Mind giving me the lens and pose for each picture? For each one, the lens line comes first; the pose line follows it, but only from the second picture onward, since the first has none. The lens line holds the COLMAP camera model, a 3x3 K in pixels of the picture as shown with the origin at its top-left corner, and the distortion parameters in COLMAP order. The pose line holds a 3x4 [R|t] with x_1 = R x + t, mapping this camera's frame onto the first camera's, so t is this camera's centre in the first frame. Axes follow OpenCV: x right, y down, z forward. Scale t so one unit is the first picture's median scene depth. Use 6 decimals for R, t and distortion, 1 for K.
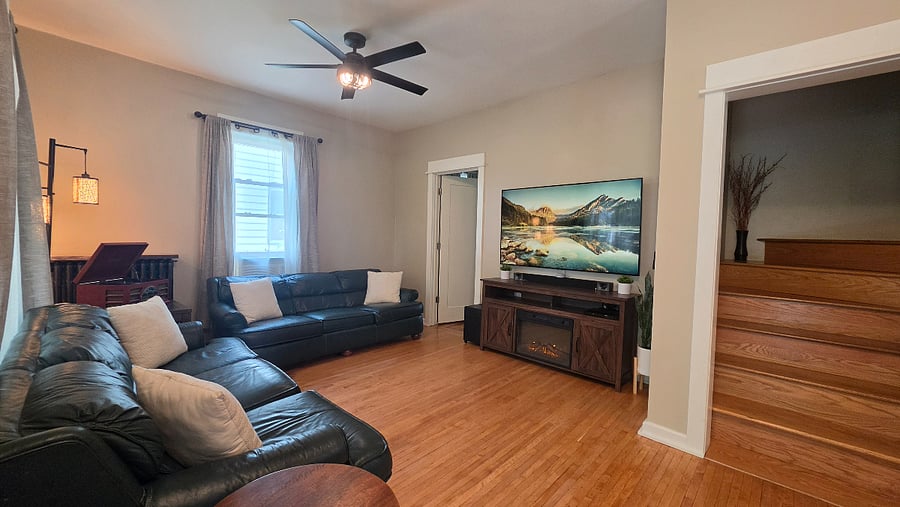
lens RADIAL K [[362.7, 0, 452.5], [0, 362.7, 250.6], [0, 0, 1]] dist [-0.002081, 0.000191]
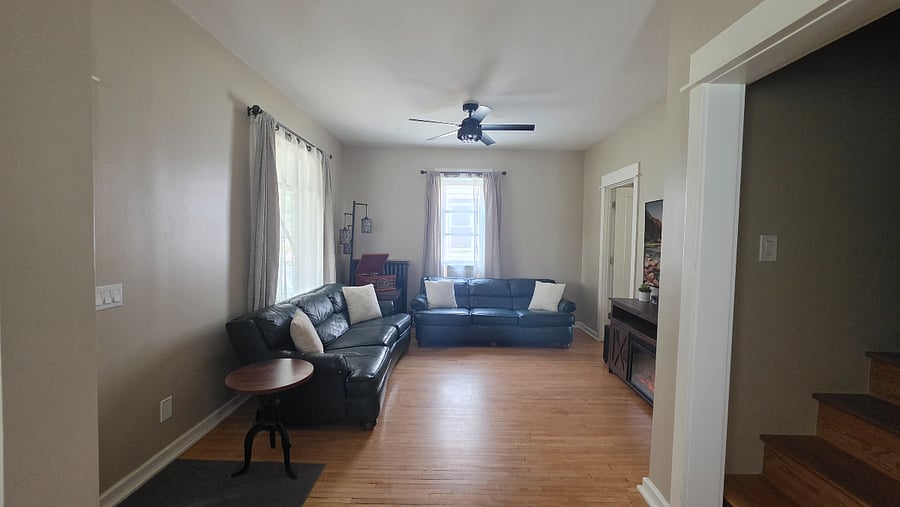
lens RADIAL K [[361.3, 0, 450.4], [0, 361.3, 249.8], [0, 0, 1]] dist [-0.000253, 0.000050]
pose [[0.672976, 0.016249, -0.739486, 0.547400], [-0.031098, 0.999496, -0.006338, -0.032470], [0.739010, 0.027262, 0.673143, 0.041639]]
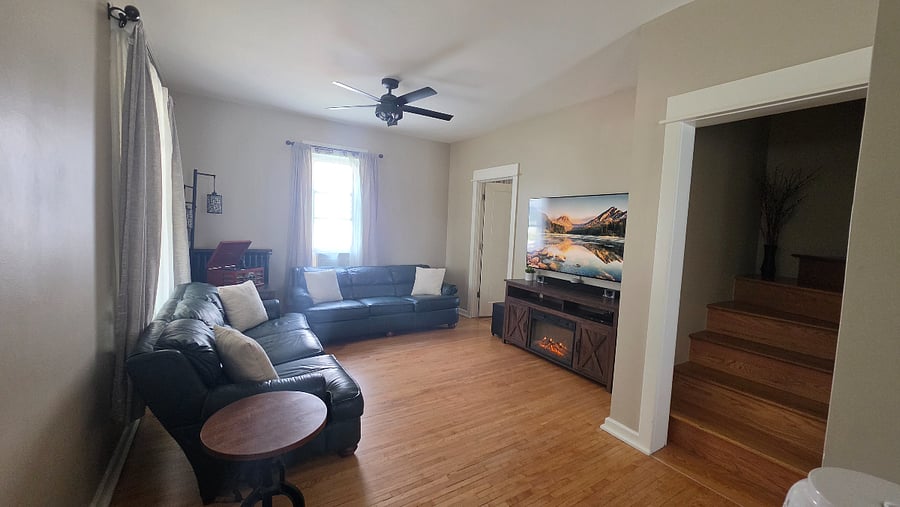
lens RADIAL K [[361.3, 0, 450.4], [0, 361.3, 249.8], [0, 0, 1]] dist [-0.000253, 0.000050]
pose [[0.967098, 0.036077, -0.251833, 0.210477], [-0.031083, 0.999234, 0.023779, -0.037062], [0.252498, -0.015169, 0.967478, -0.124754]]
